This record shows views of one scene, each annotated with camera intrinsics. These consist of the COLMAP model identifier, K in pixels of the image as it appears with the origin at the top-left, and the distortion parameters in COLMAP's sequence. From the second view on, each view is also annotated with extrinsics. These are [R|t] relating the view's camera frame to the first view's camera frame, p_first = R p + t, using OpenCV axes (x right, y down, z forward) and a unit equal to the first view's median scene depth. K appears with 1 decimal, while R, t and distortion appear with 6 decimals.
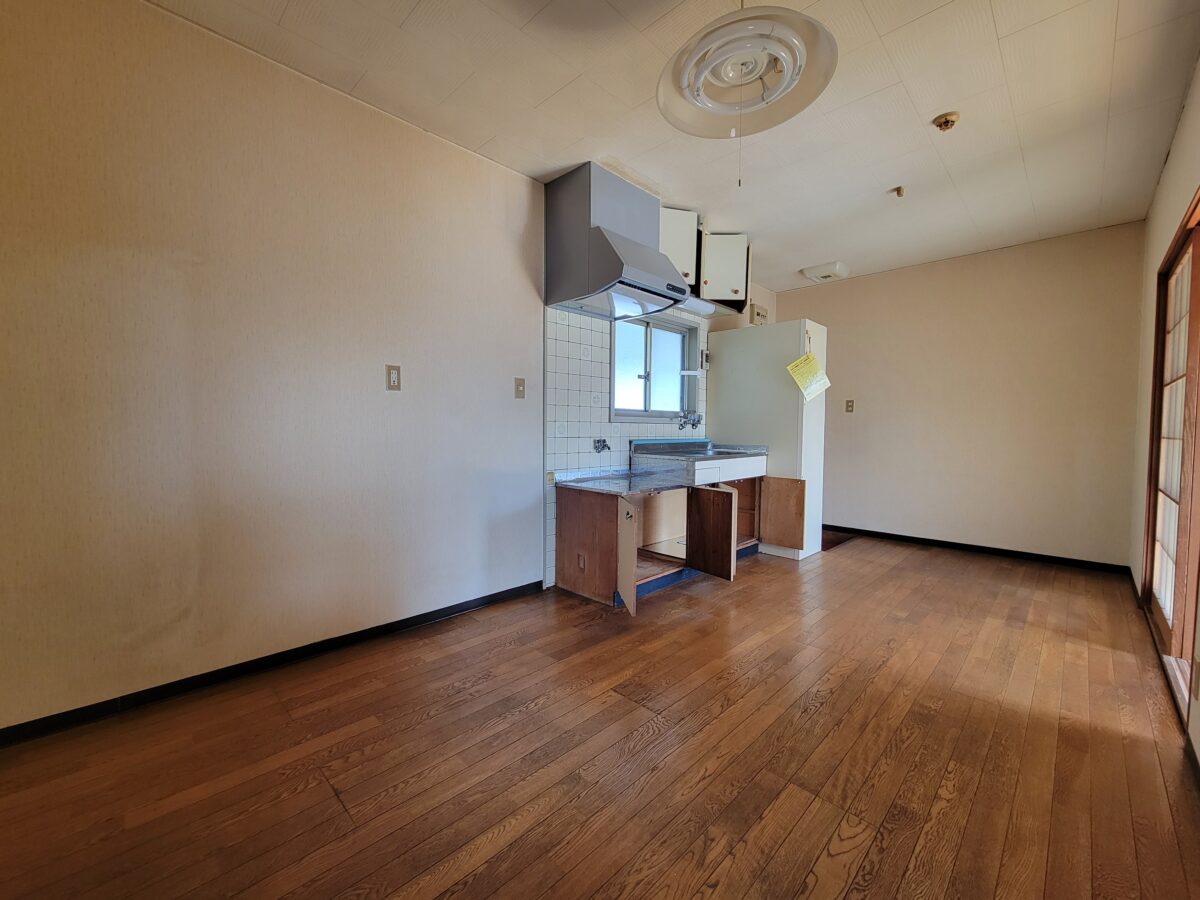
lens RADIAL K [[488.9, 0, 599.1], [0, 488.9, 448.6], [0, 0, 1]] dist [-0.000238, -0.000548]
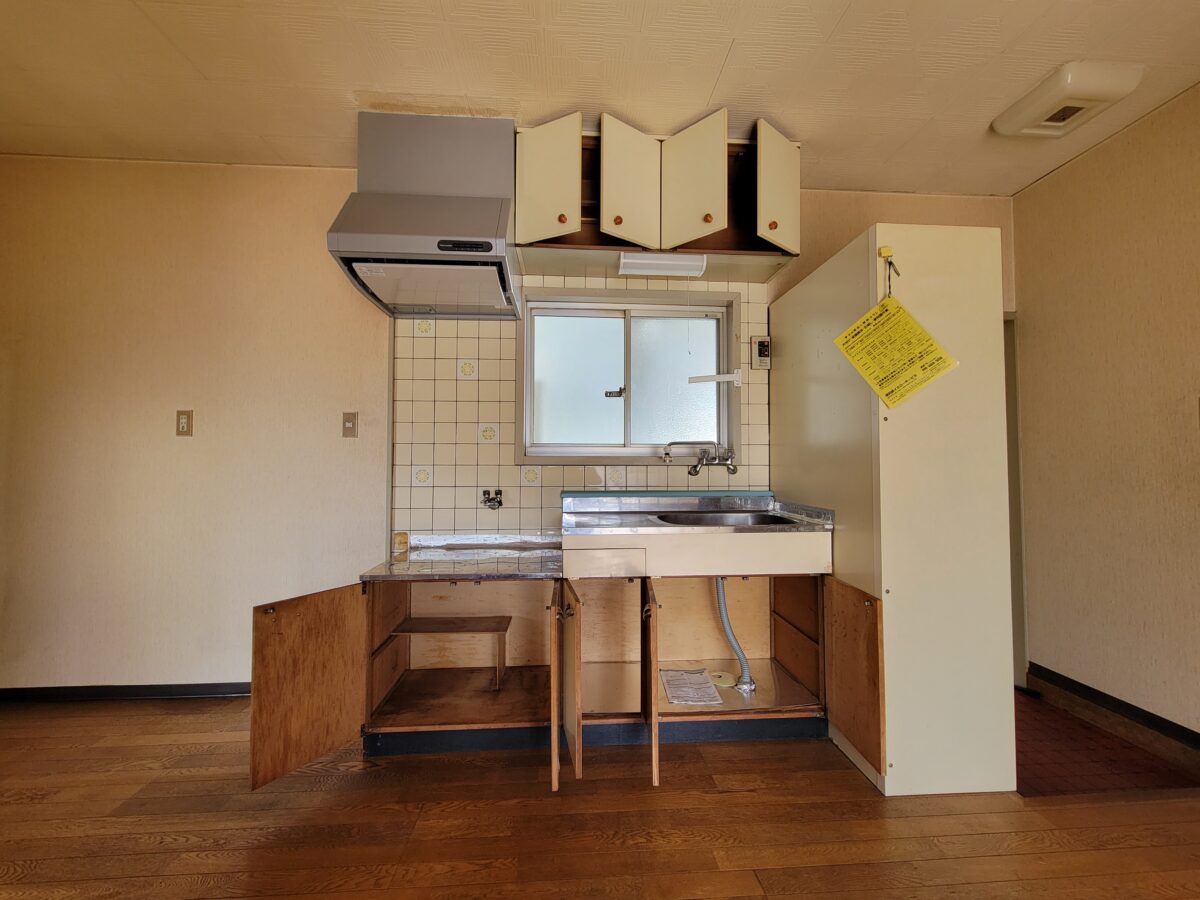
lens RADIAL K [[488.9, 0, 598.6], [0, 488.9, 447.5], [0, 0, 1]] dist [-0.000238, -0.000548]
pose [[0.746767, -0.031771, -0.664326, 0.625392], [-0.022131, 0.997118, -0.072565, -0.034007], [0.664717, 0.068892, 0.743912, 0.628053]]
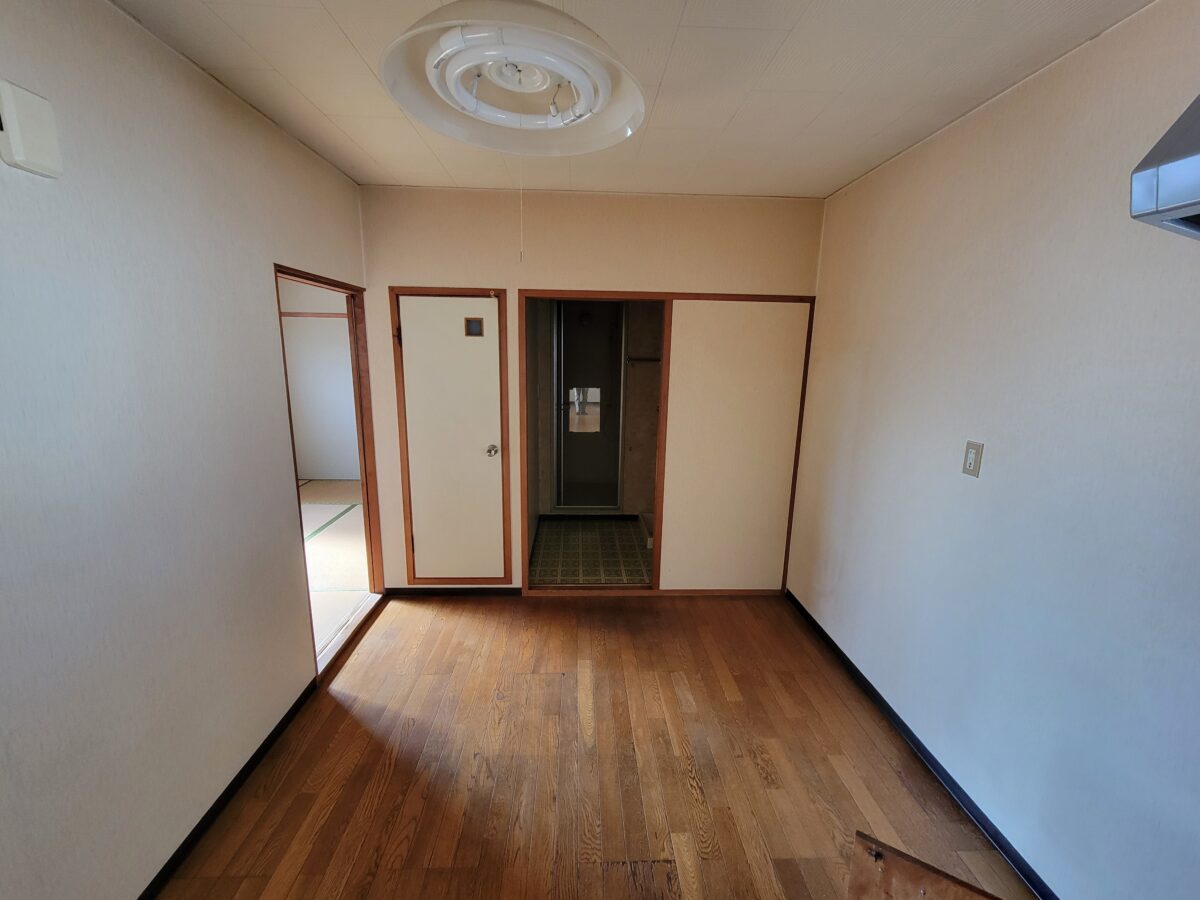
lens RADIAL K [[488.9, 0, 599.0], [0, 488.9, 448.0], [0, 0, 1]] dist [-0.000238, -0.000548]
pose [[-0.679840, 0.124675, -0.722685, 0.381867], [-0.054527, 0.974122, 0.219346, -0.221987], [0.731331, 0.188526, -0.655449, 0.808931]]
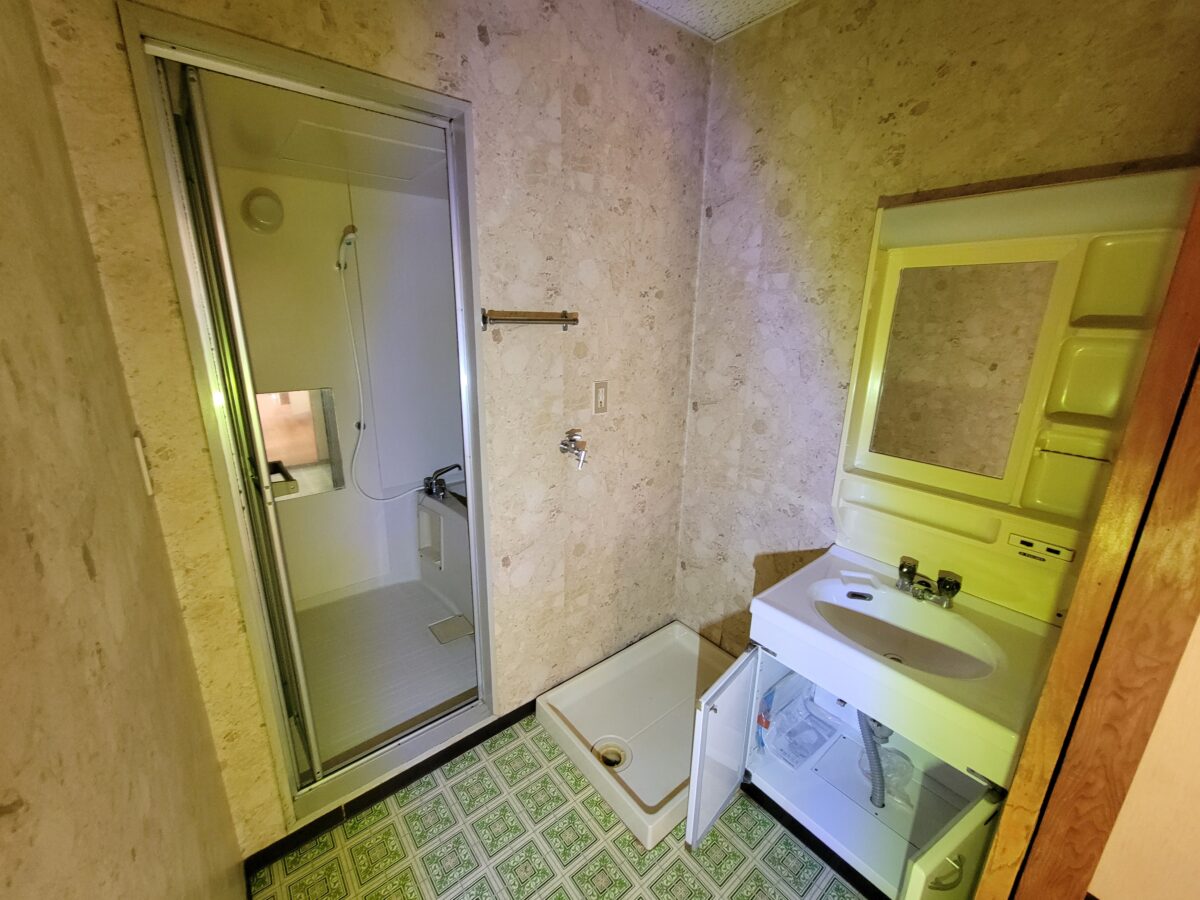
lens RADIAL K [[488.9, 0, 598.8], [0, 488.9, 452.1], [0, 0, 1]] dist [-0.000238, -0.000548]
pose [[-0.101077, 0.254624, -0.961743, -0.257159], [-0.053985, 0.963866, 0.260860, -0.171508], [0.993413, 0.078287, -0.083679, 0.055143]]
